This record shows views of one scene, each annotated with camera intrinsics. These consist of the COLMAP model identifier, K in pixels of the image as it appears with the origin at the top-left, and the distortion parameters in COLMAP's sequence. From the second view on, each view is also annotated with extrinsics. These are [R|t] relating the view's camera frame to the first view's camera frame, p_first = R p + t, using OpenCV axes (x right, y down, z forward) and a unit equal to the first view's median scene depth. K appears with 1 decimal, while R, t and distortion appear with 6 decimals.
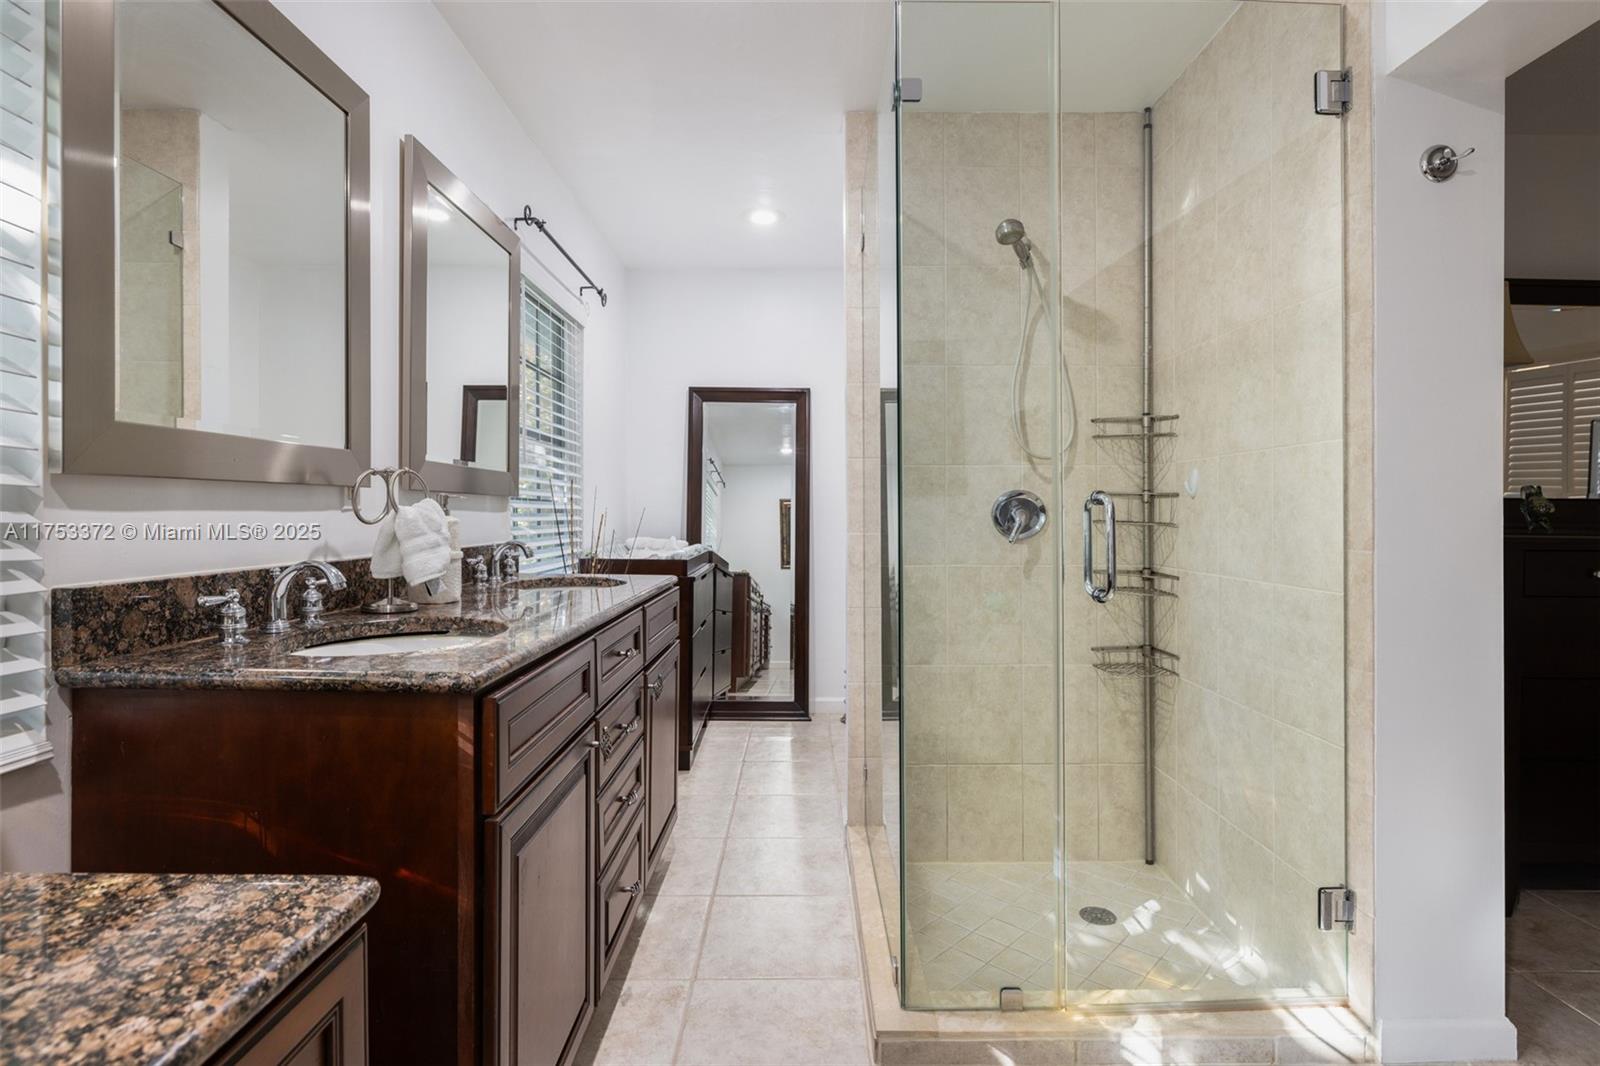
lens RADIAL K [[778.3, 0, 811.1], [0, 778.3, 512.3], [0, 0, 1]] dist [0.002104, 0.000839]
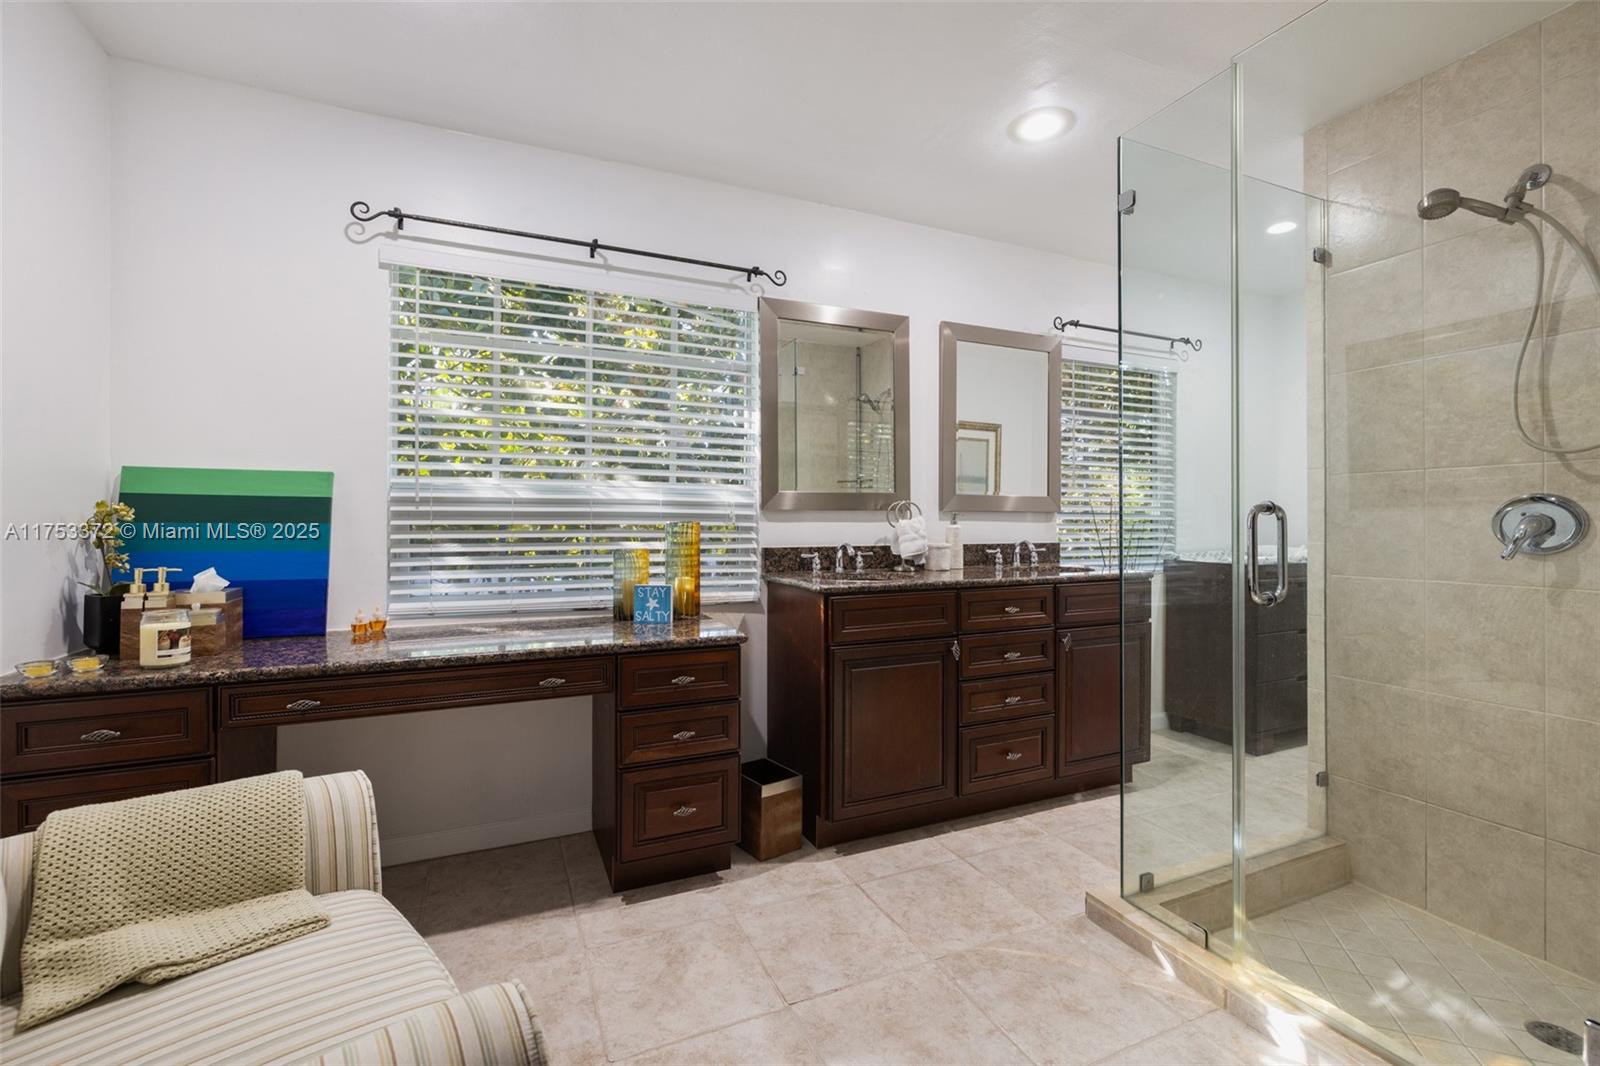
lens RADIAL K [[679.9, 0, 799.2], [0, 679.9, 526.6], [0, 0, 1]] dist [0.000347, -0.000581]
pose [[0.397761, 0.003569, -0.917482, 1.130019], [0.000791, 0.999991, 0.004233, 0.003488], [0.917489, -0.002409, 0.397754, 0.047853]]
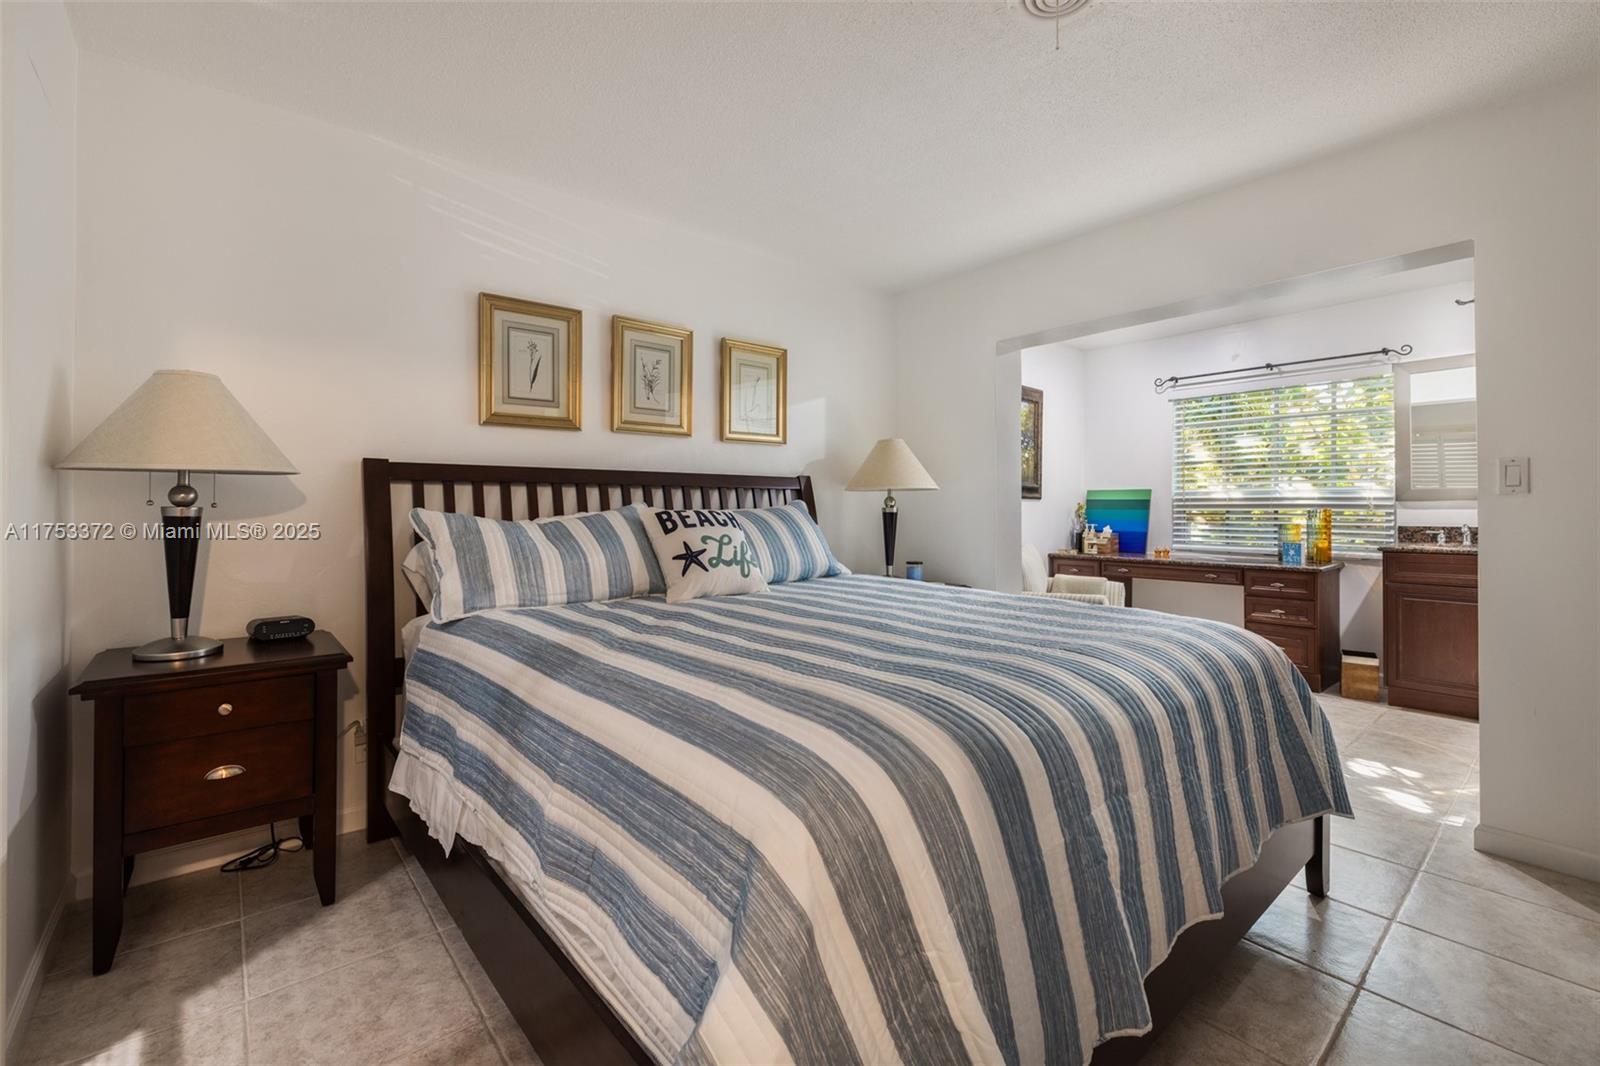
lens RADIAL K [[679.9, 0, 783.2], [0, 679.9, 505.8], [0, 0, 1]] dist [0.000347, -0.000581]
pose [[-0.774417, -0.003130, -0.632668, 3.291233], [0.000655, 0.999983, -0.005749, 0.000265], [0.632676, -0.004866, -0.774402, 1.332124]]
